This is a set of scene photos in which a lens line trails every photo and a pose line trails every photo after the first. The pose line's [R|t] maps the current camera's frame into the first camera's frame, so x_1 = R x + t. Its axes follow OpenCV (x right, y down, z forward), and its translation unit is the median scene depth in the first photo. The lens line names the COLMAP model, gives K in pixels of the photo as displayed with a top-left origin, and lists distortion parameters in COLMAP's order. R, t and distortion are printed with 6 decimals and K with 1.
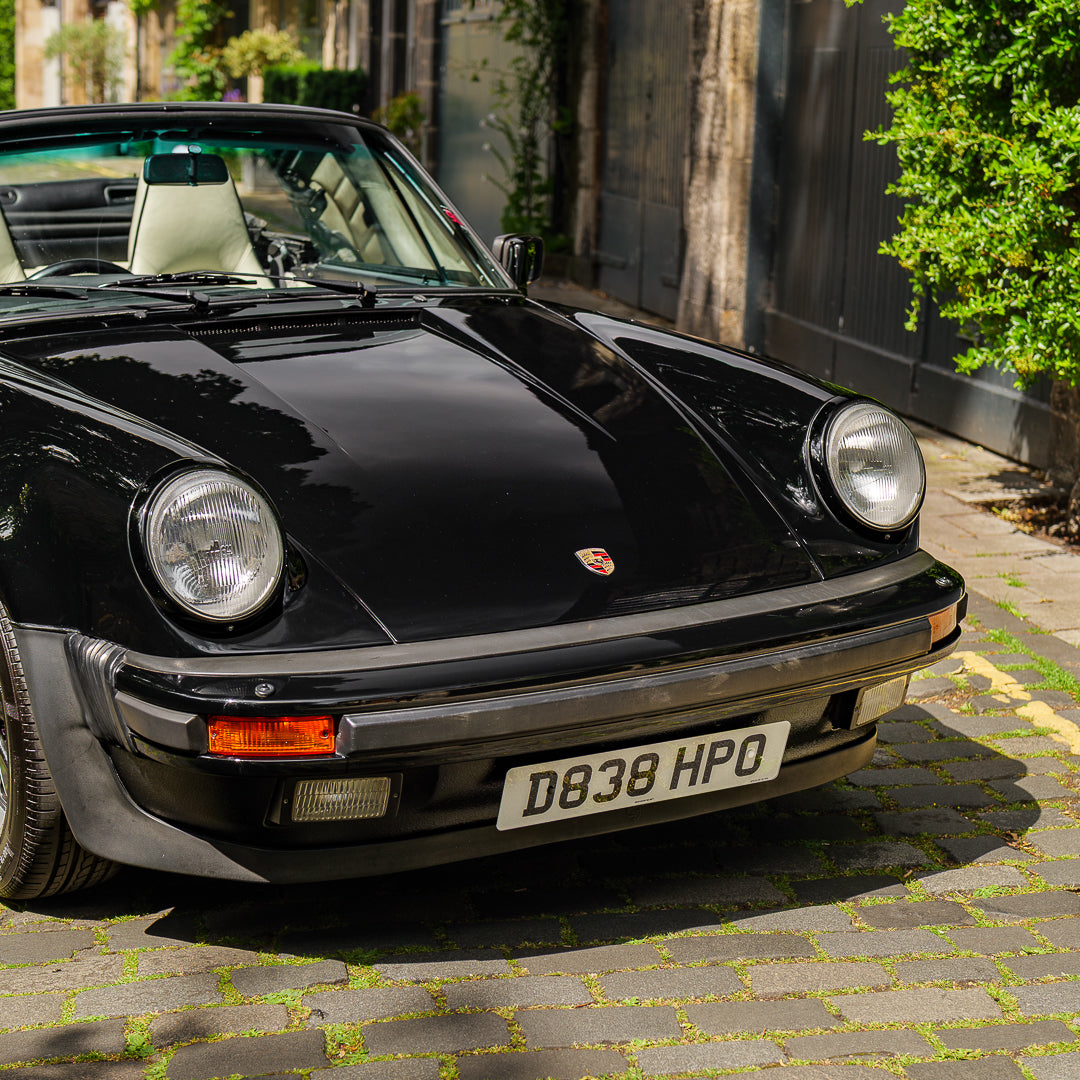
lens RADIAL K [[2450.5, 0, 573.2], [0, 2450.5, 540.7], [0, 0, 1]] dist [-0.027269, 0.659735]
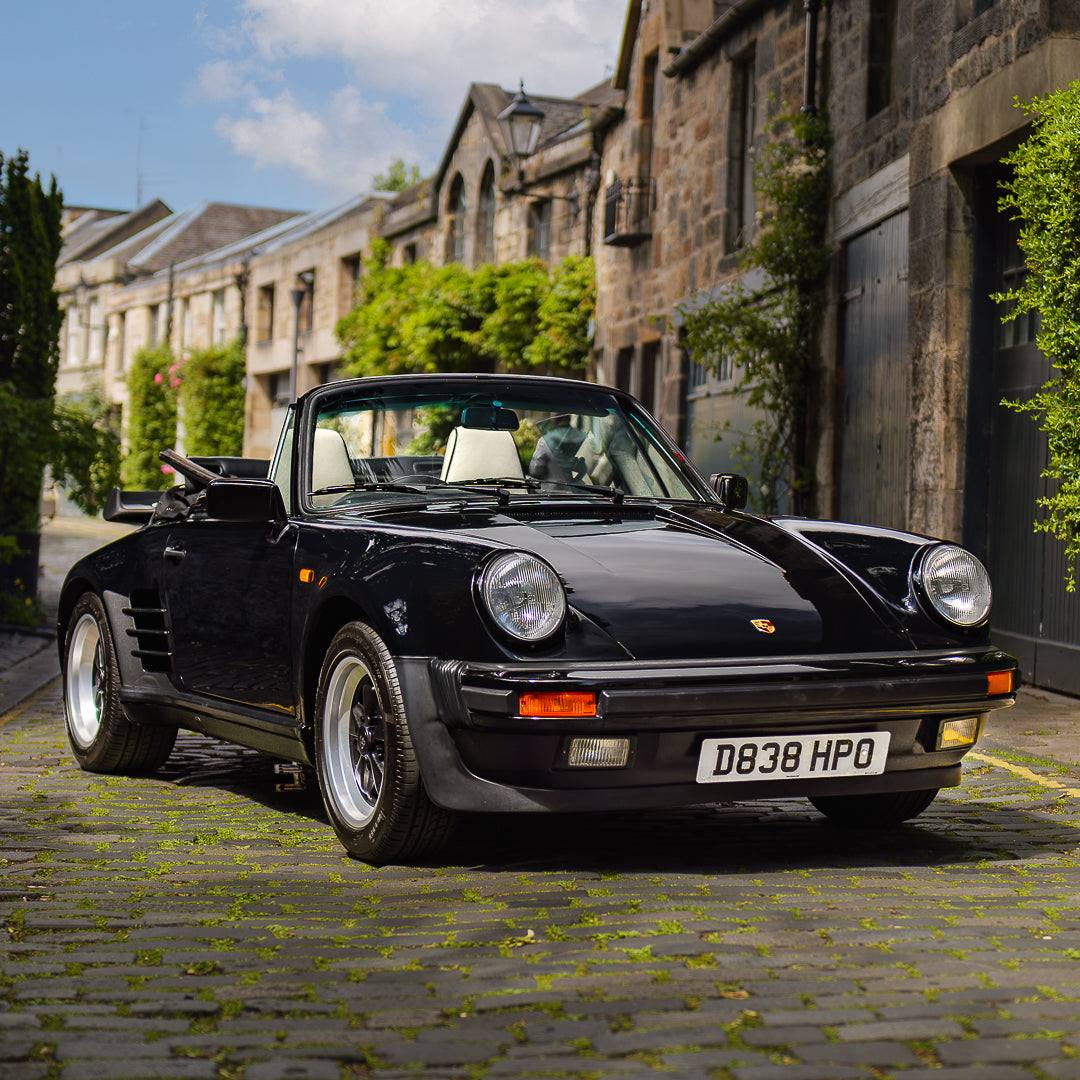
lens RADIAL K [[3484.1, 0, 540.0], [0, 3484.1, 540.0], [0, 0, 1]] dist [0.048769, 3.319413]
pose [[0.994932, -0.000066, -0.100548, 0.090253], [-0.019995, 0.979900, -0.198487, 0.394599], [0.098539, 0.199492, 0.974932, -1.175982]]
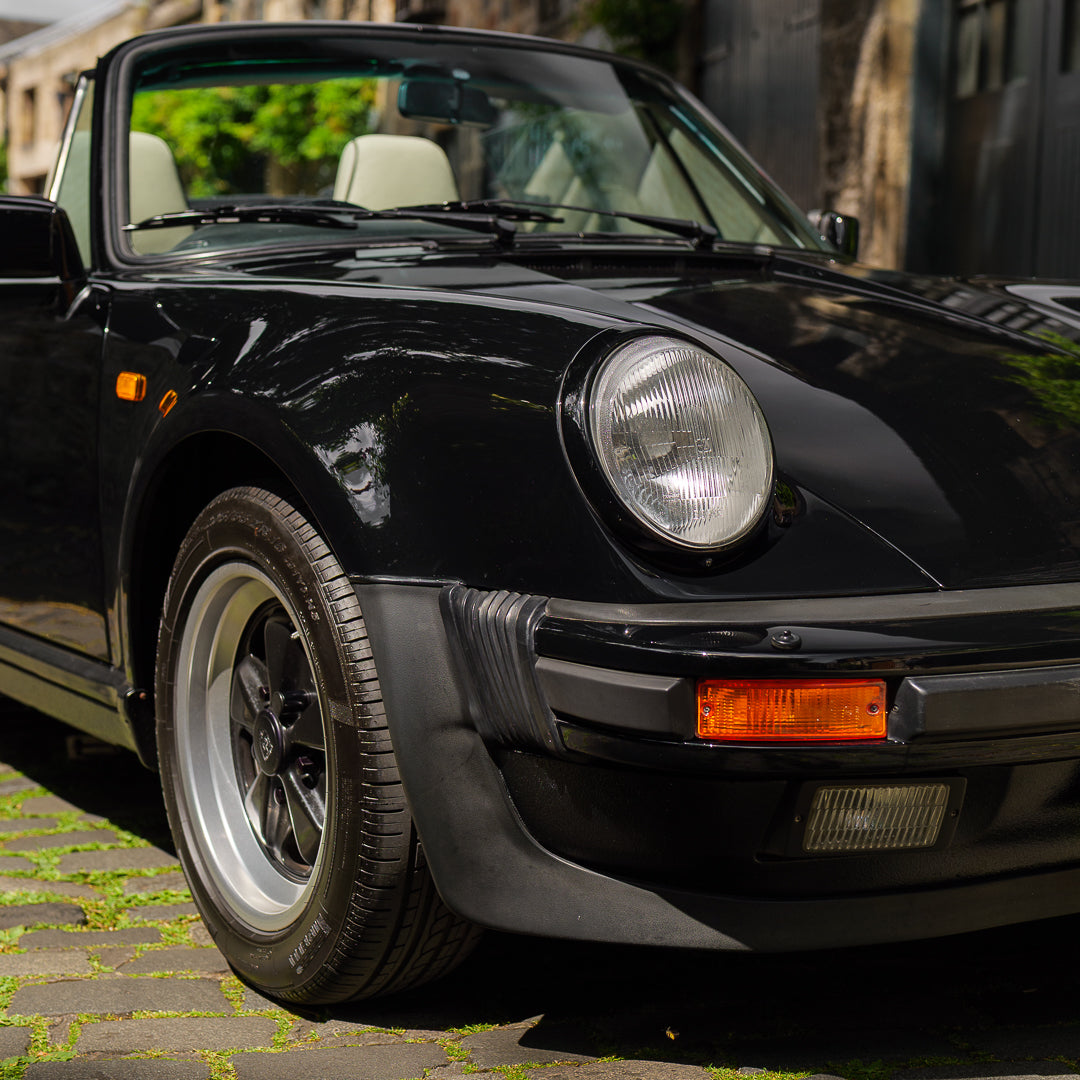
lens RADIAL K [[2373.9, 0, 506.4], [0, 2373.9, 562.8], [0, 0, 1]] dist [0.036320, 0.077758]
pose [[0.999833, -0.000543, 0.018289, -0.192934], [0.002570, 0.993818, -0.110990, 0.100798], [-0.018116, 0.111018, 0.993653, 0.325896]]
